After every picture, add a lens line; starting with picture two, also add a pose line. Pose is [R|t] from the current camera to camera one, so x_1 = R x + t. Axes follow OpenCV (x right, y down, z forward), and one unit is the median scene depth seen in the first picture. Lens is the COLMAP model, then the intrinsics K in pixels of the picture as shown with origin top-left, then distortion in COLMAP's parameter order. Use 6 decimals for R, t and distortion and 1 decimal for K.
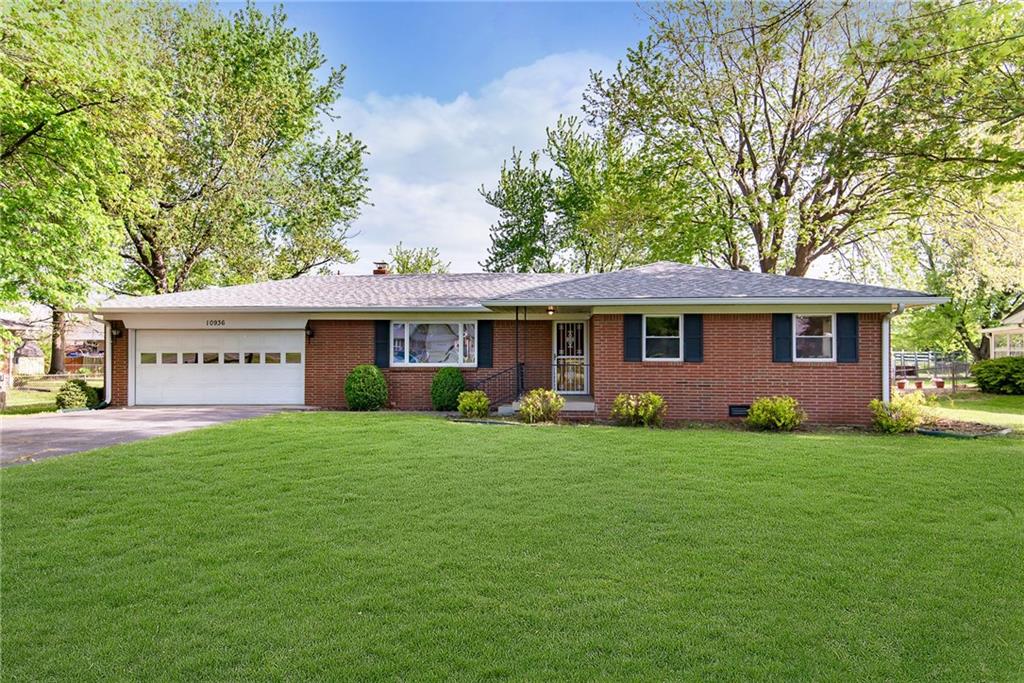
lens RADIAL K [[637.5, 0, 514.5], [0, 637.5, 345.8], [0, 0, 1]] dist [0.021976, -0.000358]
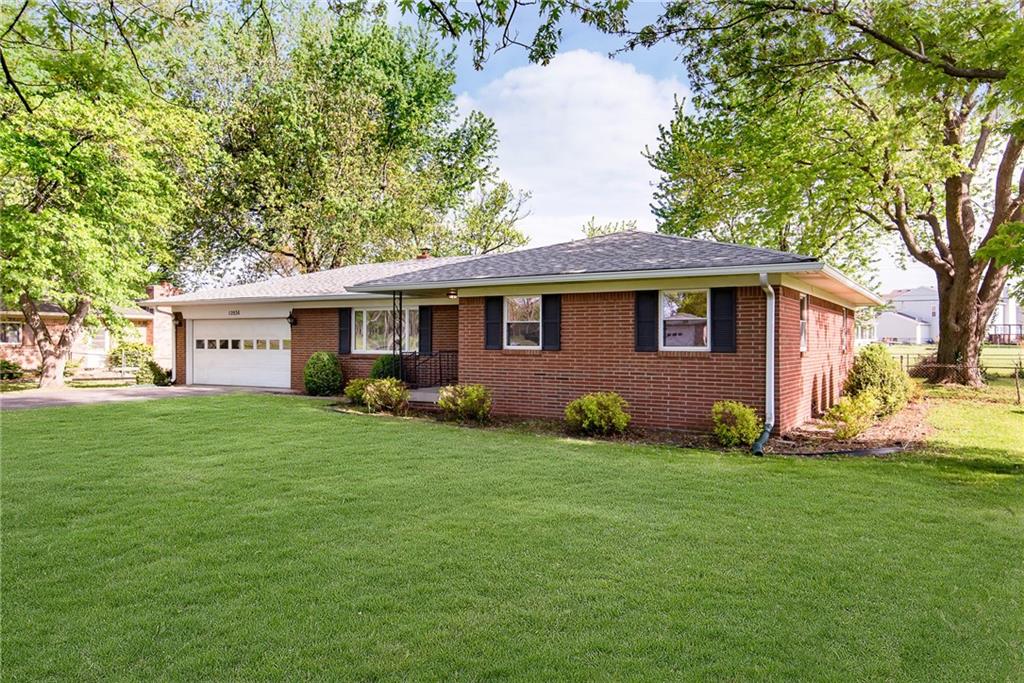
lens RADIAL K [[736.7, 0, 510.2], [0, 736.7, 337.0], [0, 0, 1]] dist [0.008155, 0.000754]
pose [[0.884650, -0.000311, -0.466255, 0.602155], [0.001700, 0.999995, 0.002558, 0.004234], [0.466252, -0.003055, 0.884647, 0.093873]]
